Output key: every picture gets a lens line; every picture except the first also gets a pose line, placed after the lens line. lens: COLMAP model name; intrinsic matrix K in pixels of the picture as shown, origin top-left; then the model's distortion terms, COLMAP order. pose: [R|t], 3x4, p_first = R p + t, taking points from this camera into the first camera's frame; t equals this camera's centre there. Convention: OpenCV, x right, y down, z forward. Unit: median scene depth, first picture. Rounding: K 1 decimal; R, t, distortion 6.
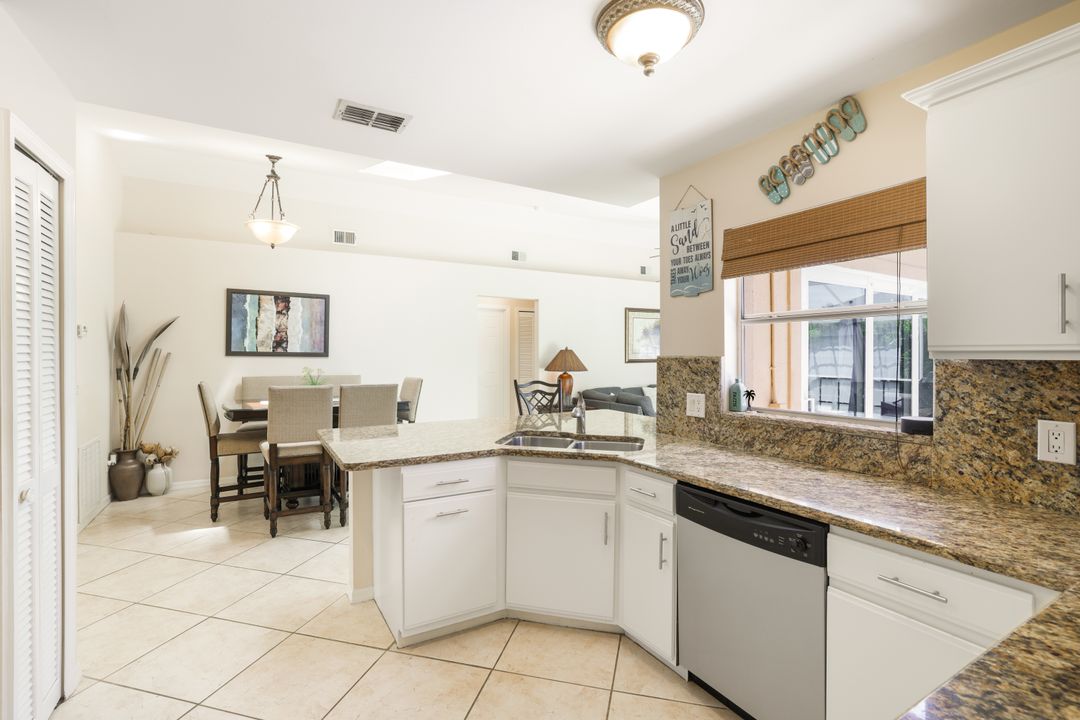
lens RADIAL K [[498.5, 0, 540.0], [0, 498.5, 360.0], [0, 0, 1]] dist [-0.000206, -0.000011]
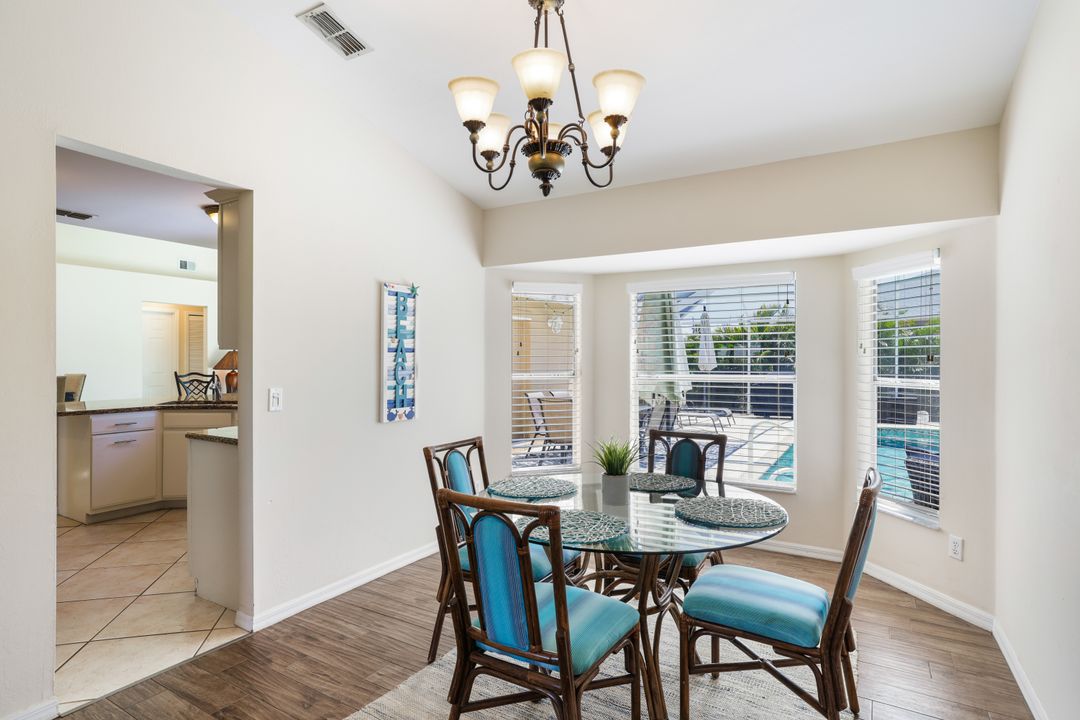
lens RADIAL K [[565.2, 0, 540.0], [0, 565.2, 360.0], [0, 0, 1]] dist [-0.001724, -0.000402]
pose [[0.881740, -0.001044, 0.471734, 0.100253], [0.005442, 0.999954, -0.007957, 0.024455], [-0.471704, 0.009583, 0.881705, -0.834651]]
